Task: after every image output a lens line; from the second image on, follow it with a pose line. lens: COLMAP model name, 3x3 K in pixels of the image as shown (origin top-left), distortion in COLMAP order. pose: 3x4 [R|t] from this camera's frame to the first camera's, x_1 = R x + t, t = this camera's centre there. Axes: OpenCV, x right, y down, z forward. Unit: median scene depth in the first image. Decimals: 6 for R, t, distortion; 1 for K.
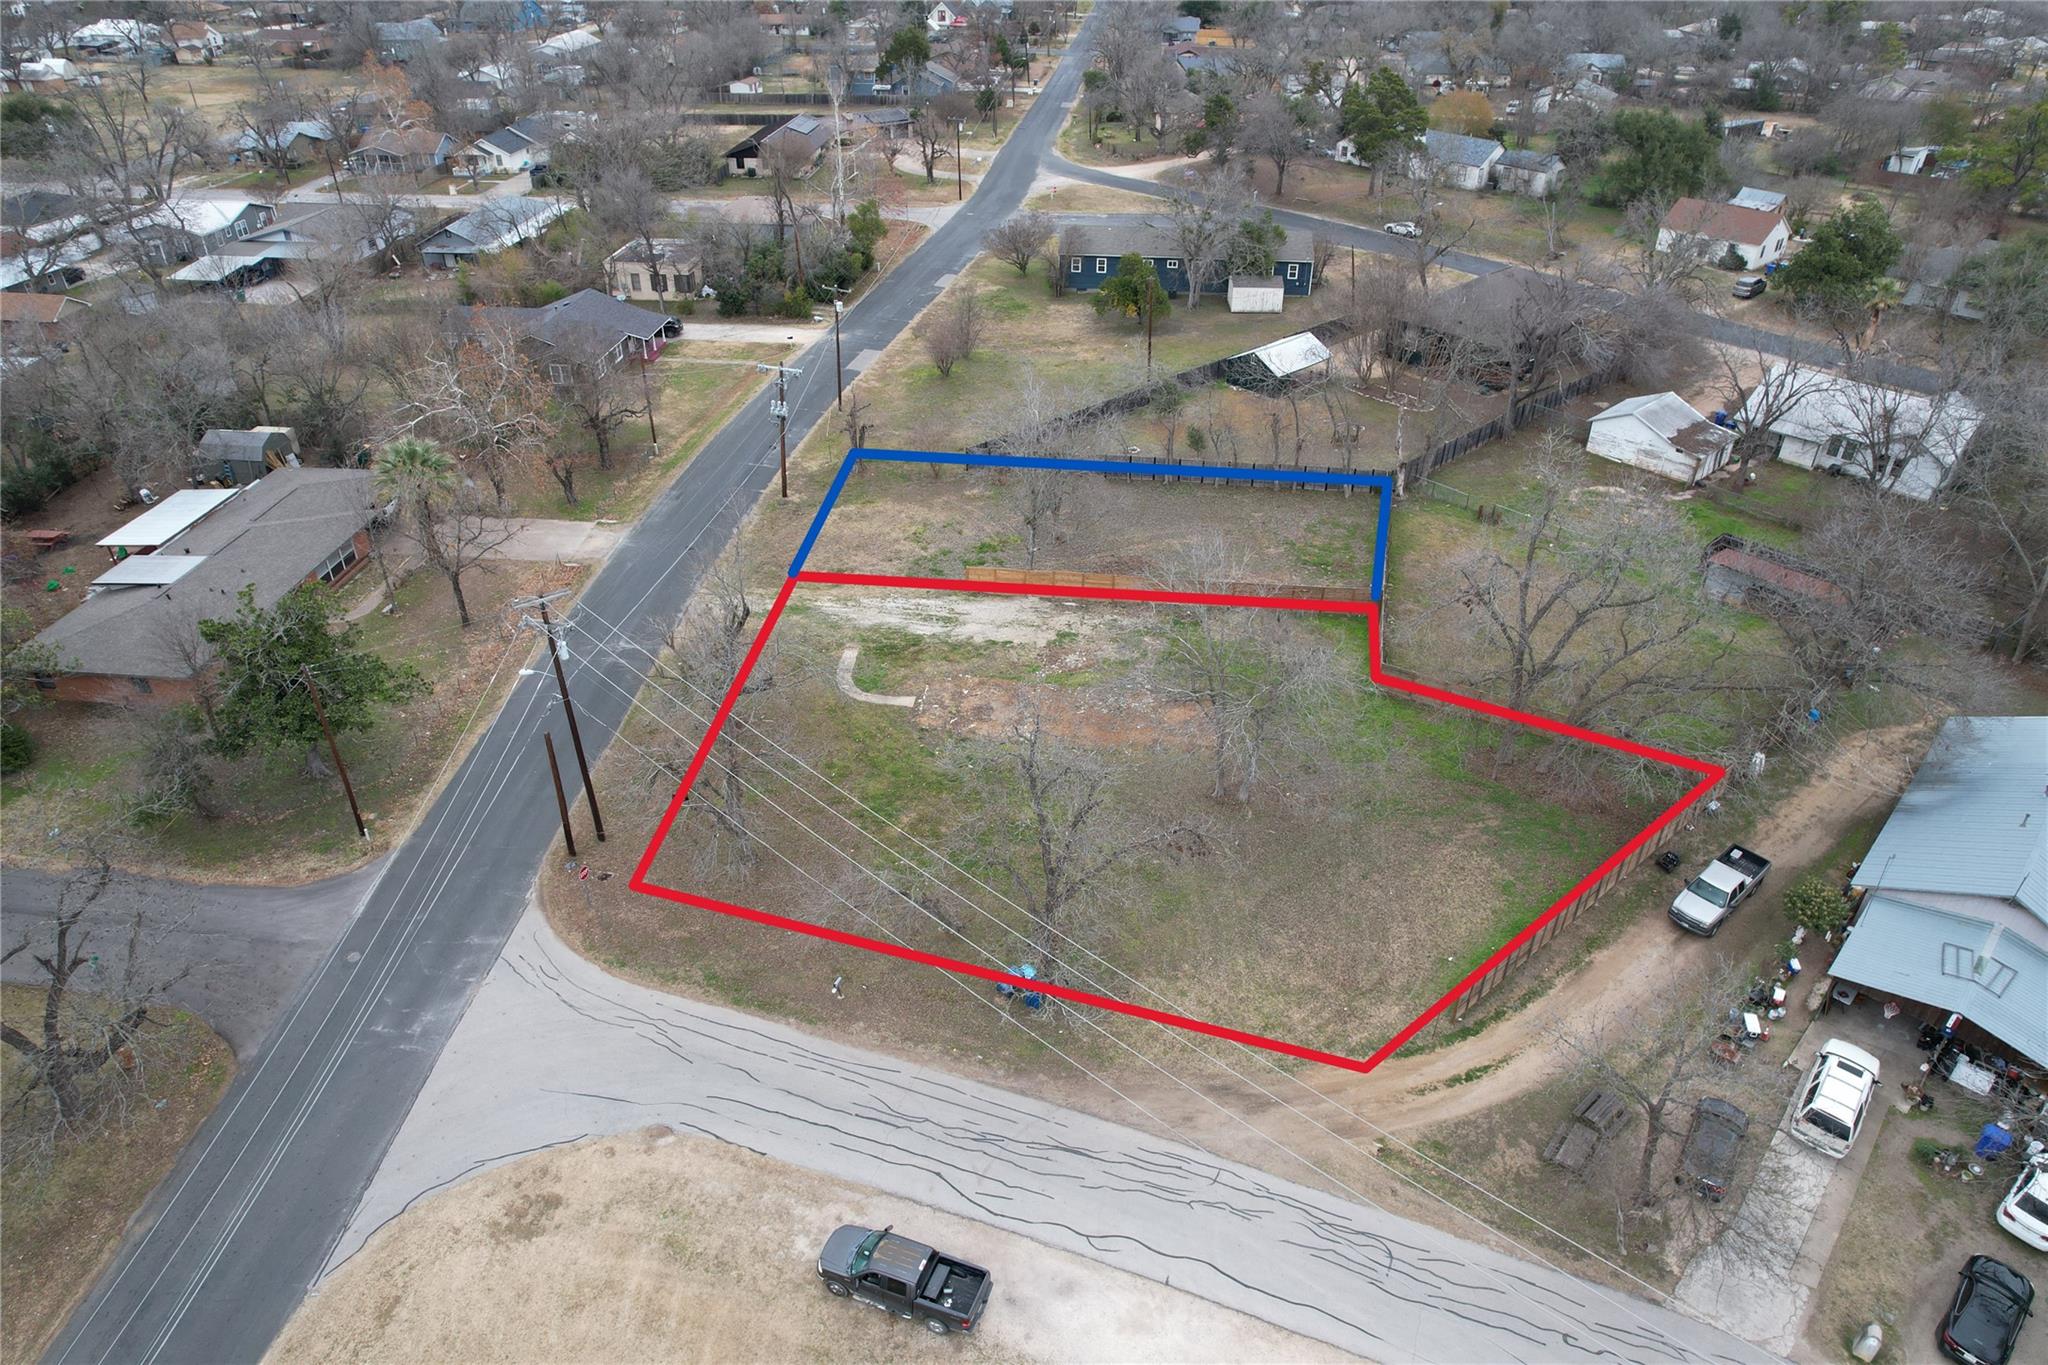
lens RADIAL K [[1308.0, 0, 1028.0], [0, 1308.0, 674.9], [0, 0, 1]] dist [-0.069406, 0.053416]
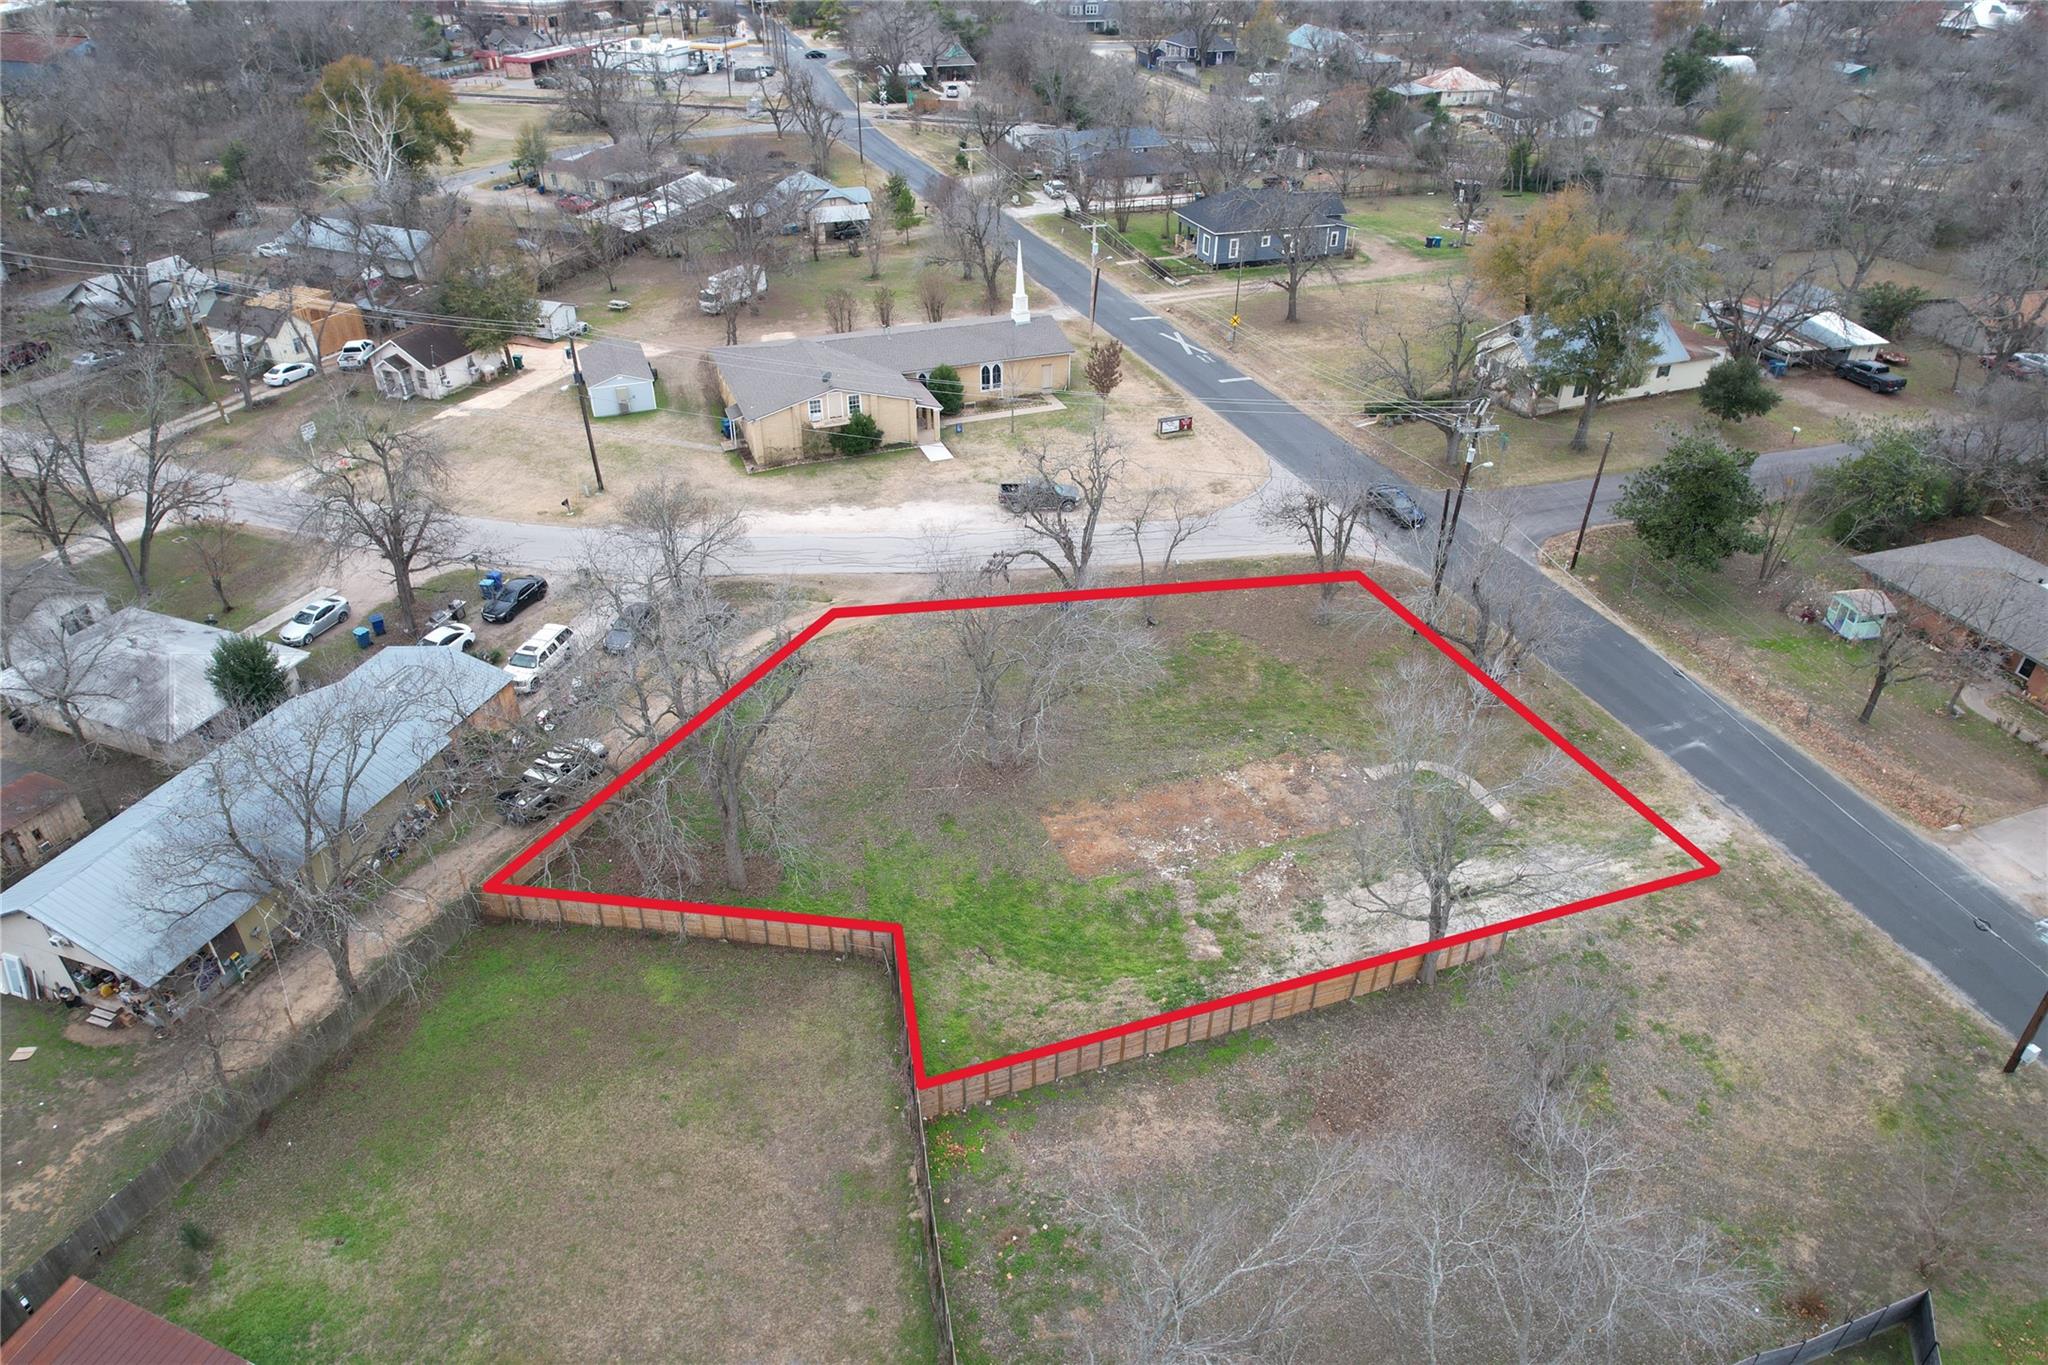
lens RADIAL K [[1308.0, 0, 1022.7], [0, 1308.0, 683.5], [0, 0, 1]] dist [-0.069406, 0.053416]
pose [[-0.912817, 0.213063, -0.348380, 0.385481], [-0.230591, 0.435159, 0.870324, -0.655385], [0.337035, 0.874780, -0.348090, 1.032154]]
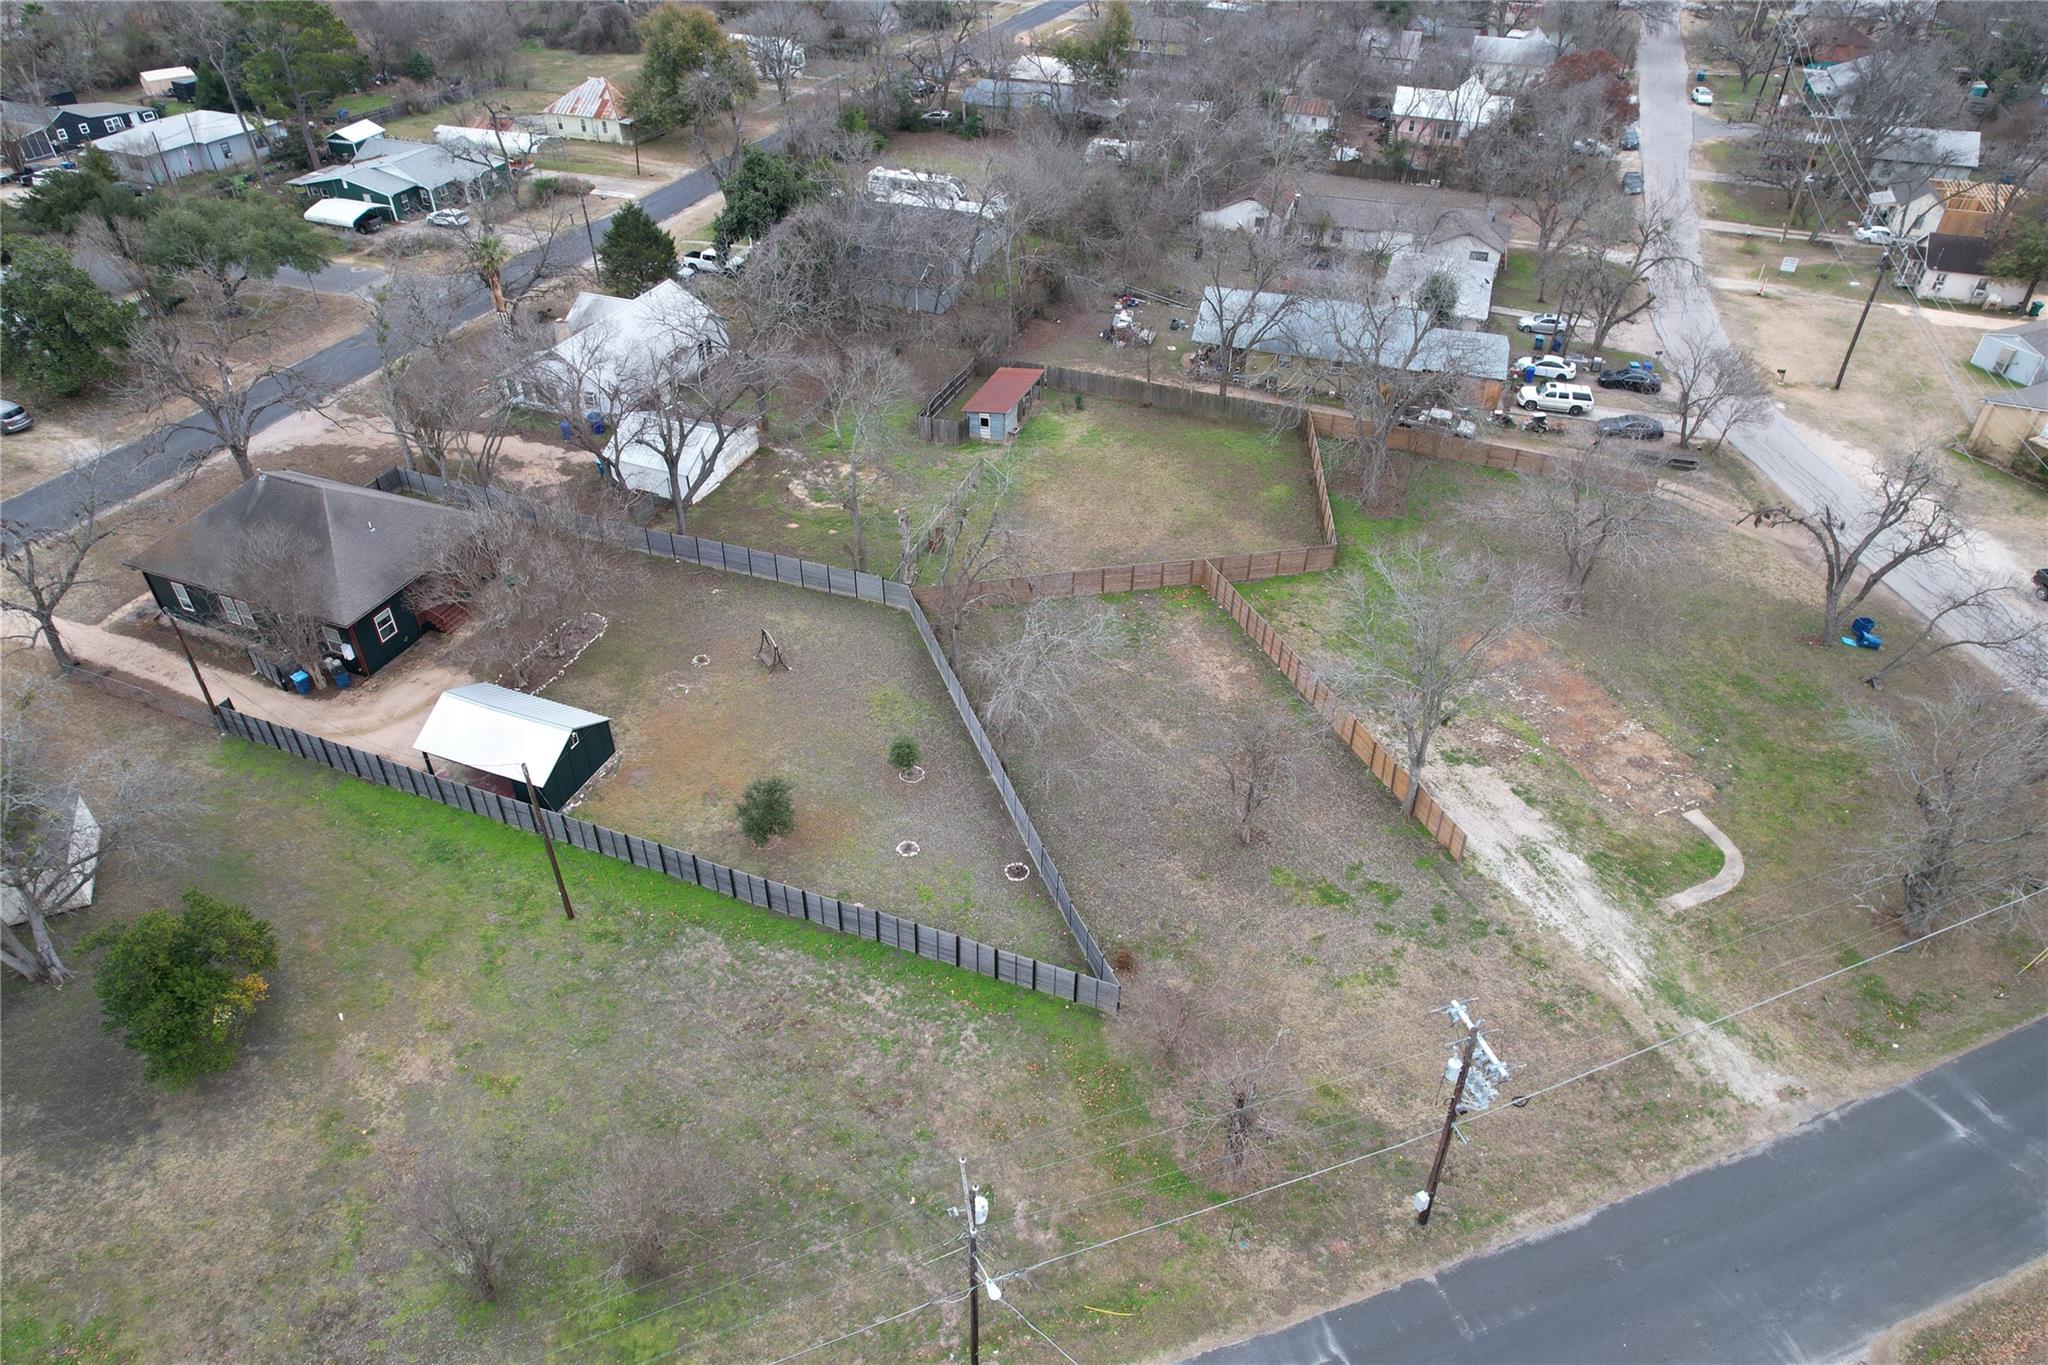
lens RADIAL K [[1308.0, 0, 1018.5], [0, 1308.0, 688.0], [0, 0, 1]] dist [-0.069406, 0.053416]
pose [[-0.438891, -0.557045, 0.705036, -0.401001], [0.480782, 0.517289, 0.707998, -0.756711], [-0.759094, 0.649702, 0.040784, 1.098538]]
